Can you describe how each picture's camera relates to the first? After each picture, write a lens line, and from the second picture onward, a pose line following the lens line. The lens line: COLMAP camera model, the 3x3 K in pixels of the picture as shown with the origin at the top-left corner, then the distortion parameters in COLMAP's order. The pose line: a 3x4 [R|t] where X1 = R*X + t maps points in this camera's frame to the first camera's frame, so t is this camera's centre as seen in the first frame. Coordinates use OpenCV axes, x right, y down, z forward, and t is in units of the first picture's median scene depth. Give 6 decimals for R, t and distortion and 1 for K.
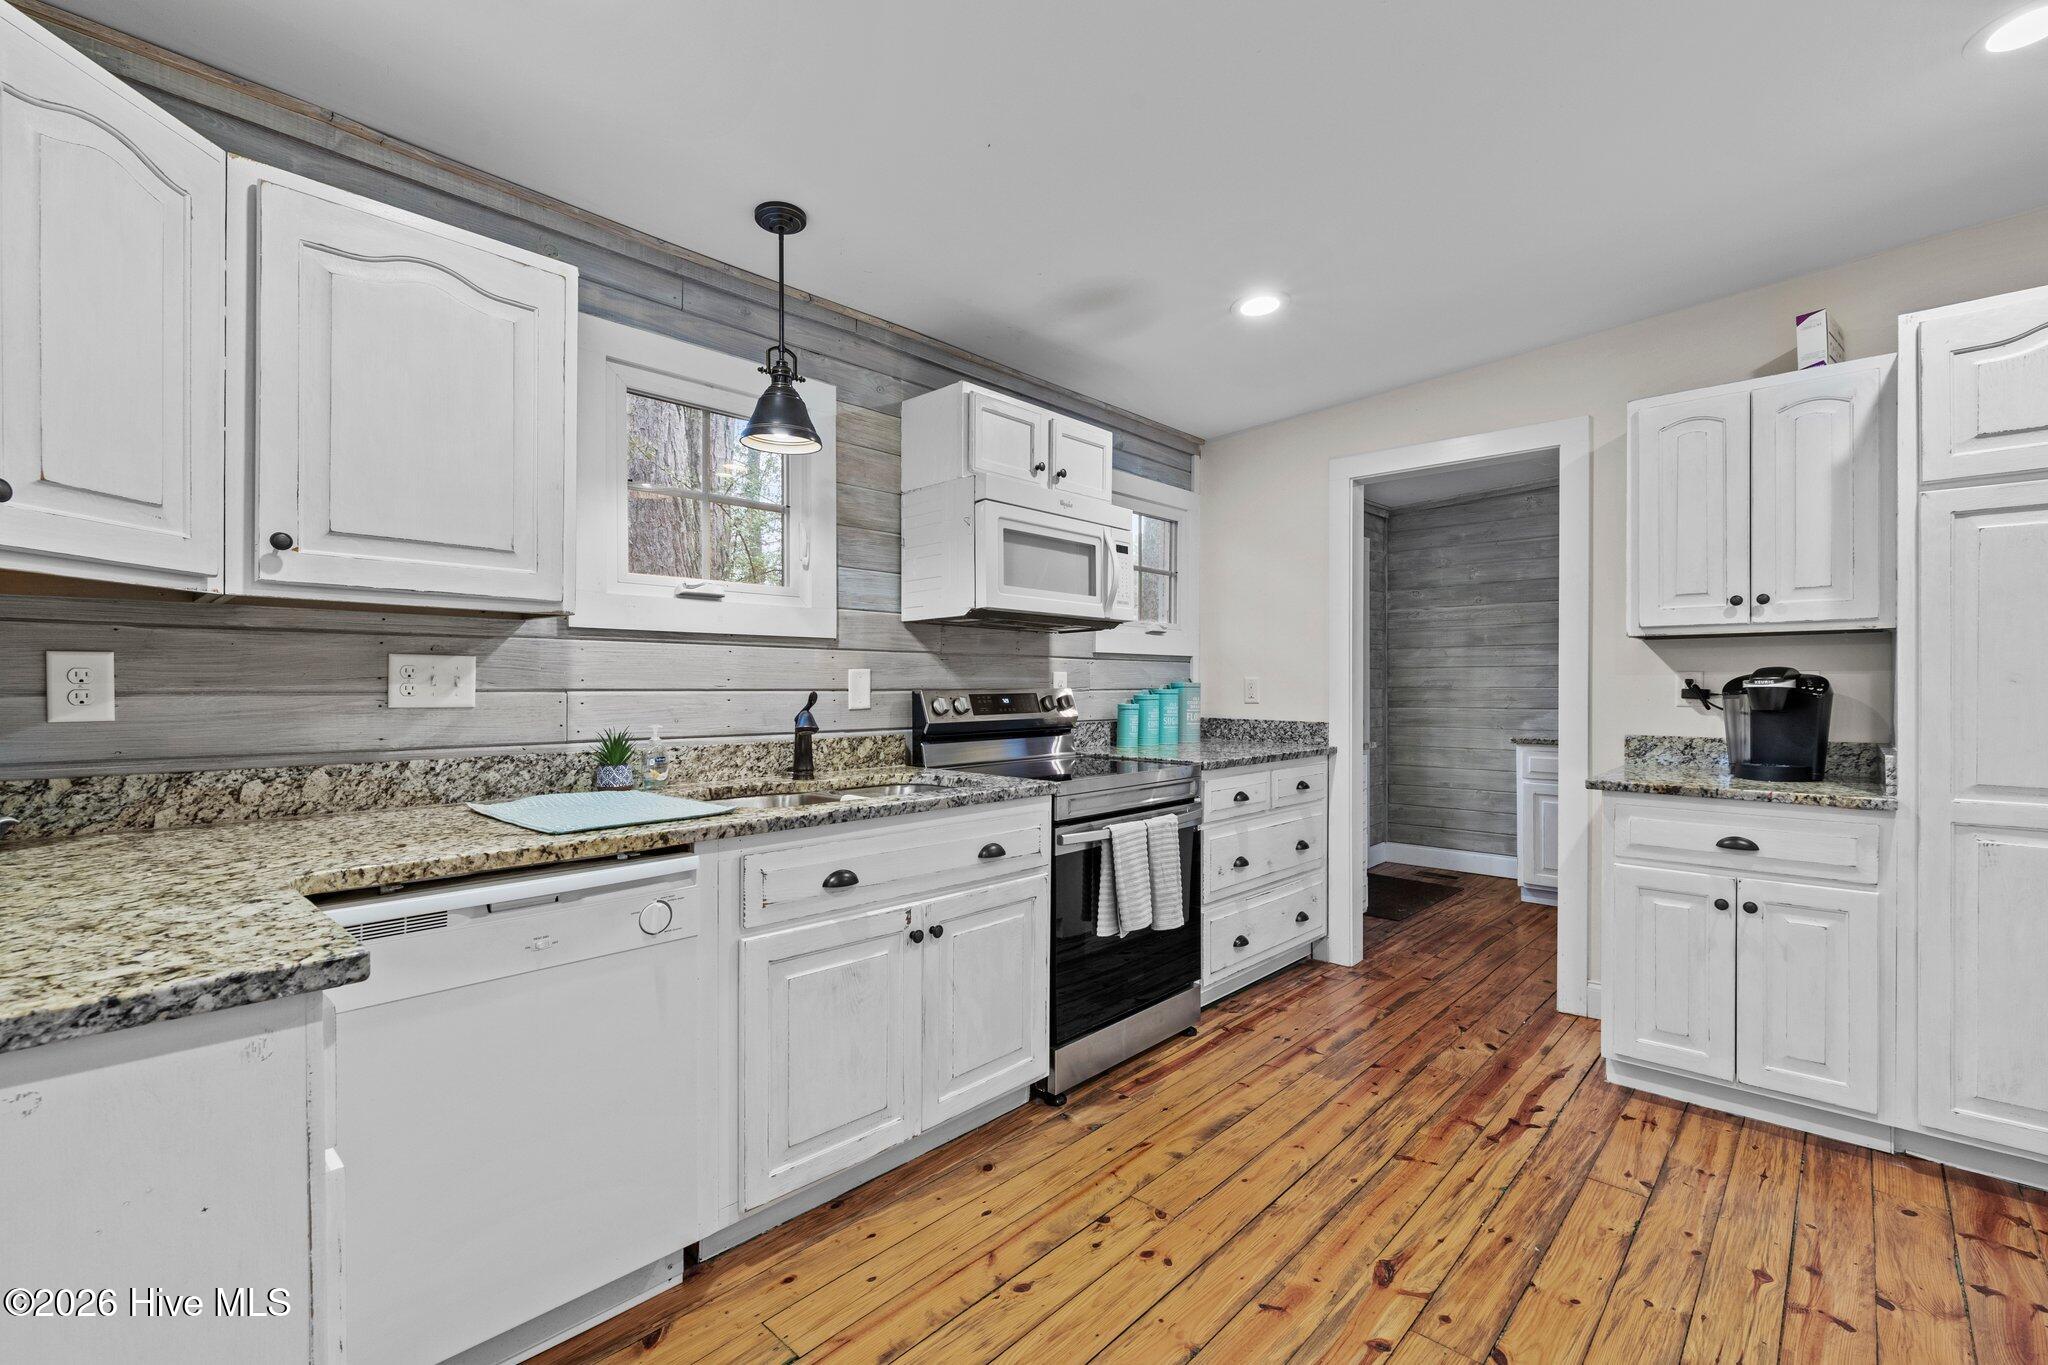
lens RADIAL K [[891.4, 0, 1029.8], [0, 891.4, 691.8], [0, 0, 1]] dist [0.000972, -0.000989]
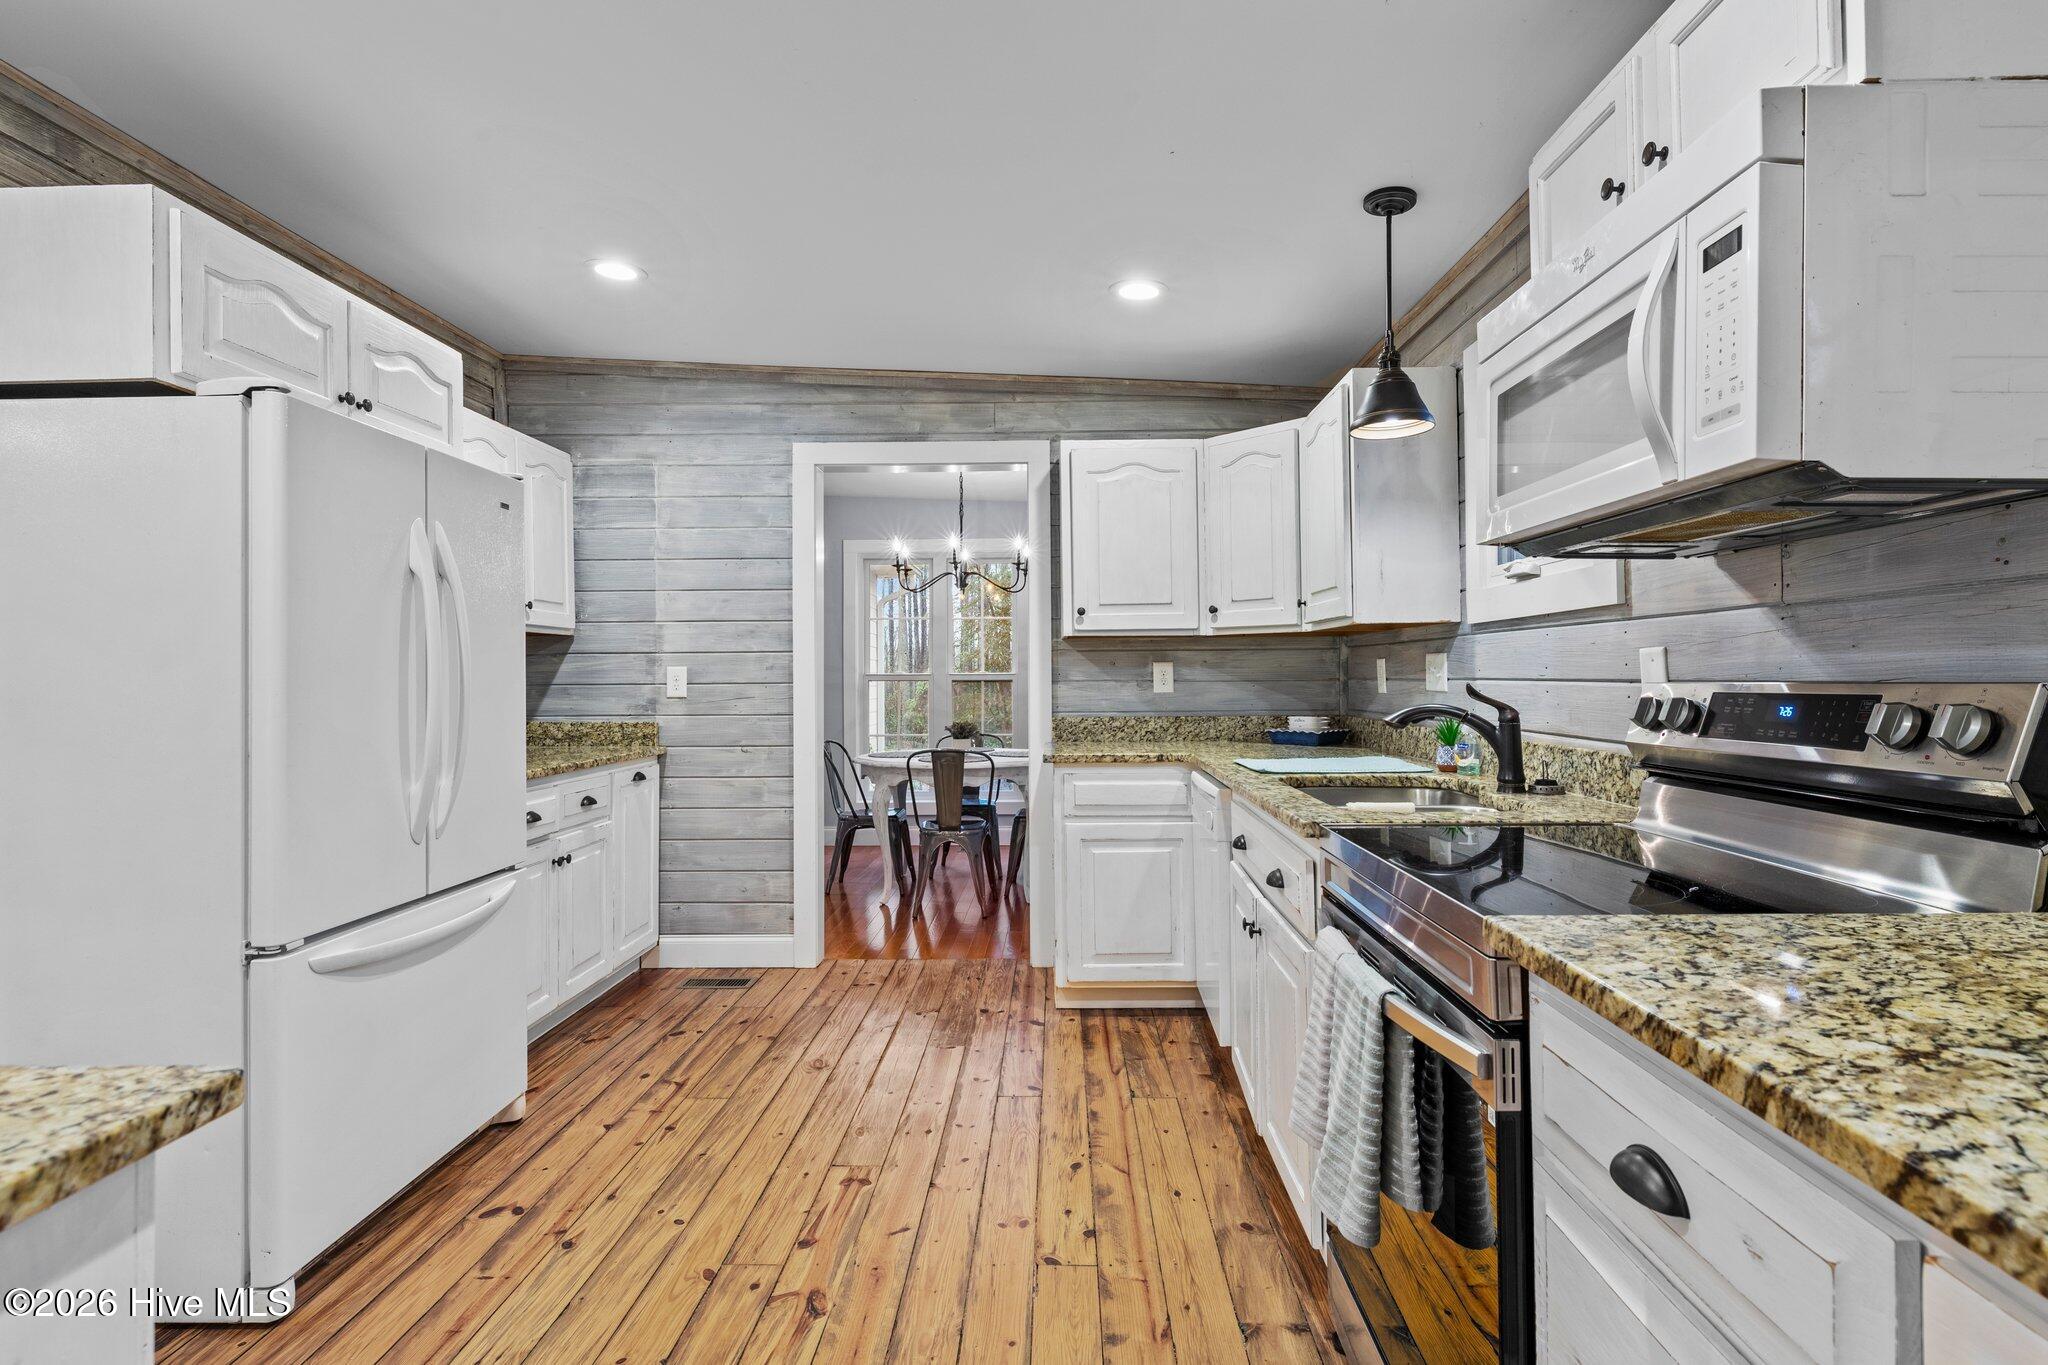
lens RADIAL K [[967.3, 0, 1030.8], [0, 967.3, 668.7], [0, 0, 1]] dist [0.000634, -0.001270]
pose [[-0.744738, -0.000773, -0.667356, 0.683169], [0.001280, 0.999996, -0.002588, -0.011439], [0.667355, -0.002782, -0.744734, 1.435065]]
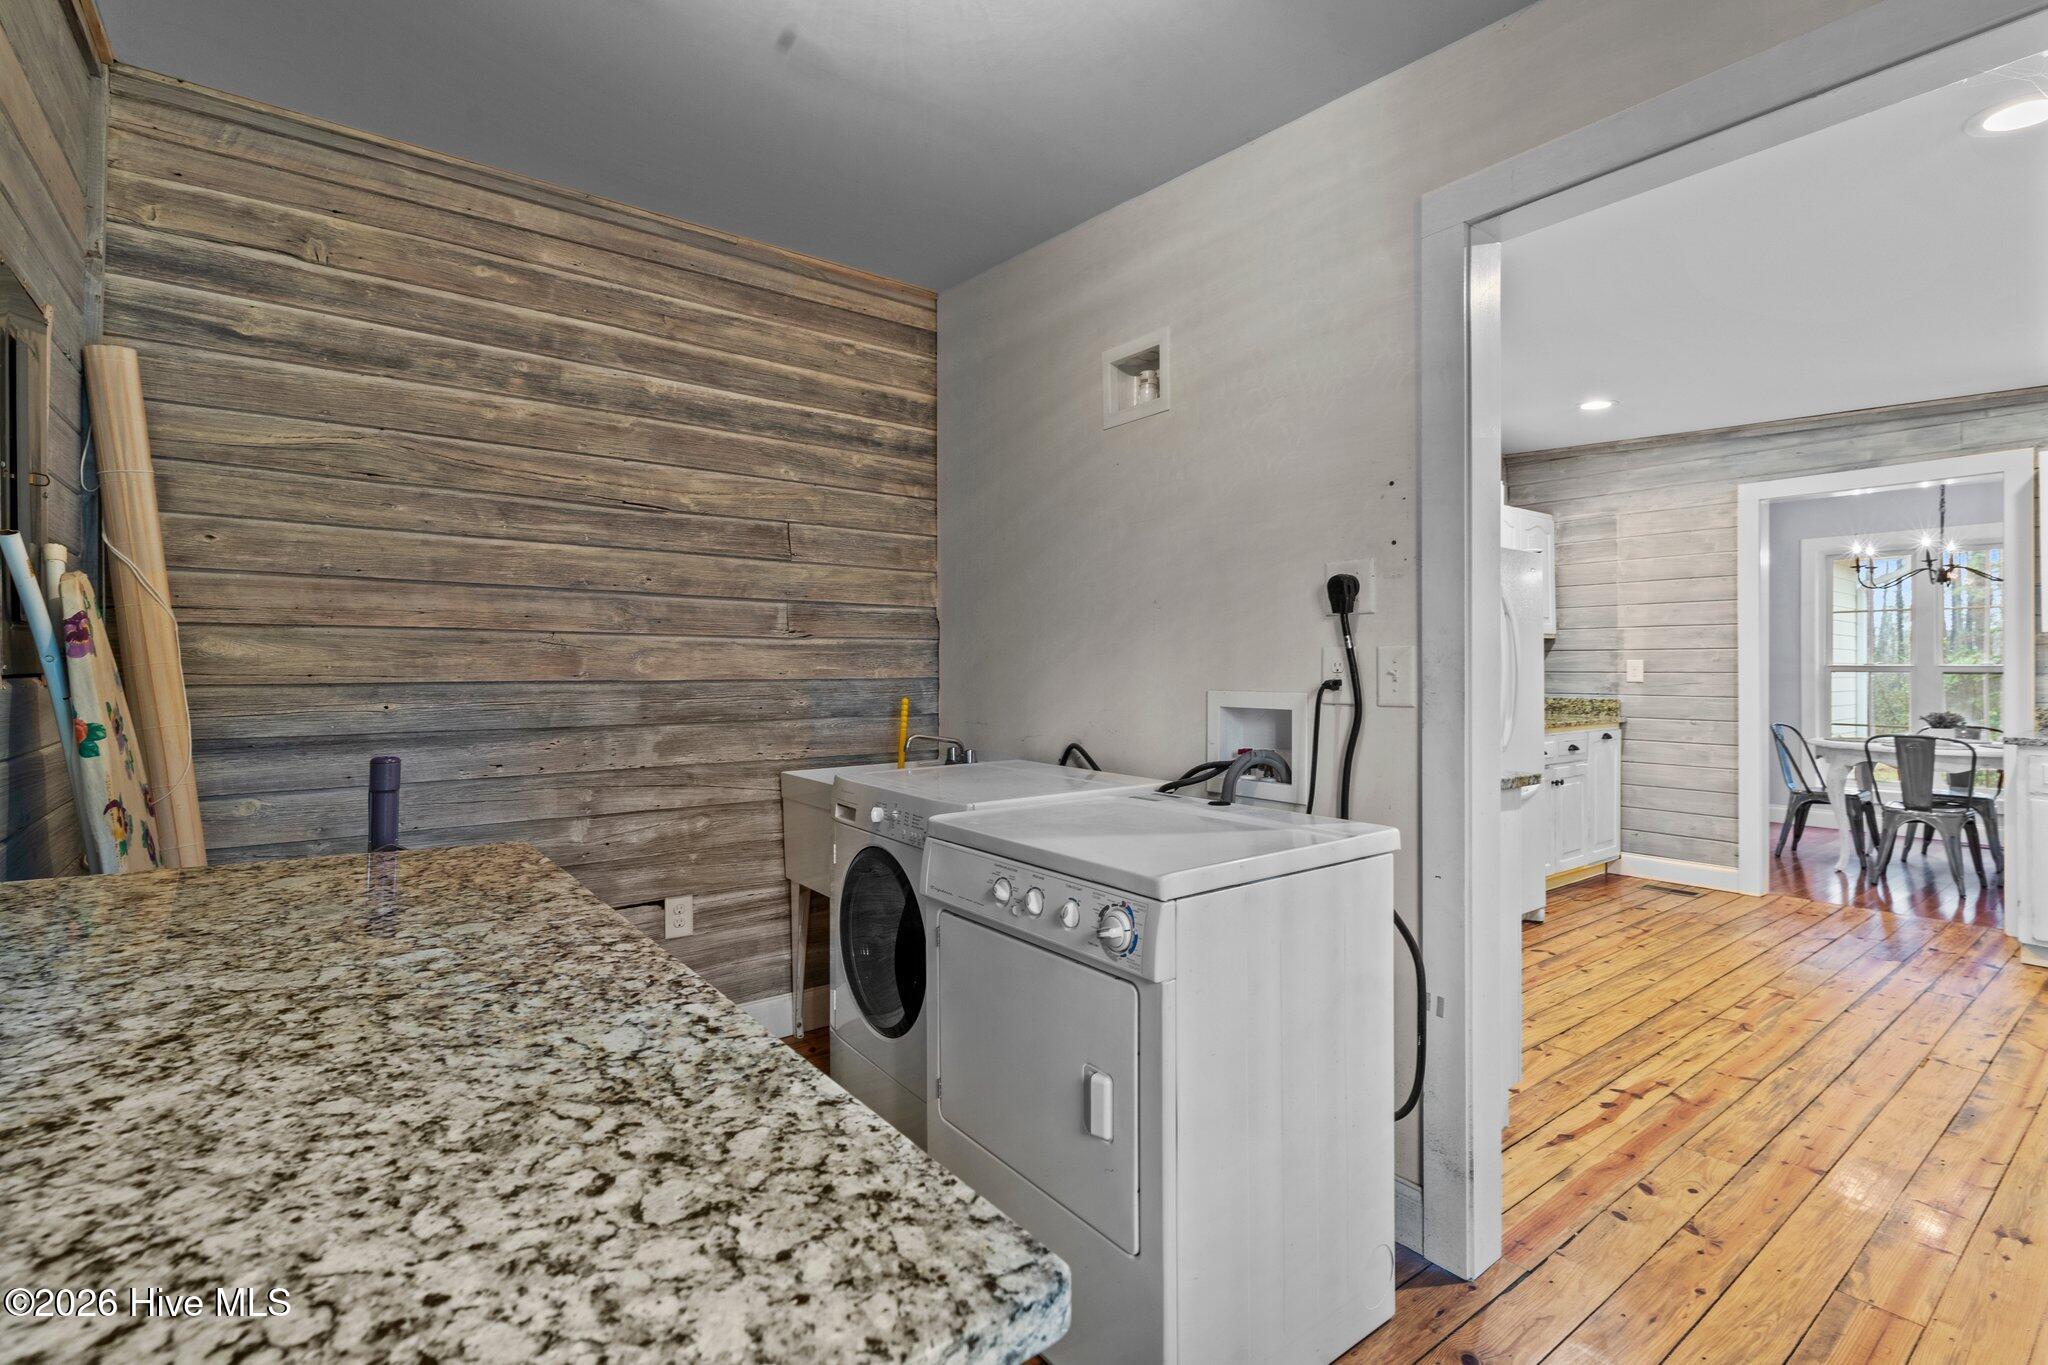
lens RADIAL K [[922.6, 0, 1018.6], [0, 922.6, 664.4], [0, 0, 1]] dist [0.001540, -0.002008]
pose [[-0.983468, 0.001130, 0.181078, 1.061121], [0.001982, 0.999988, 0.004523, -0.021948], [-0.181070, 0.004807, -0.983458, 2.194227]]
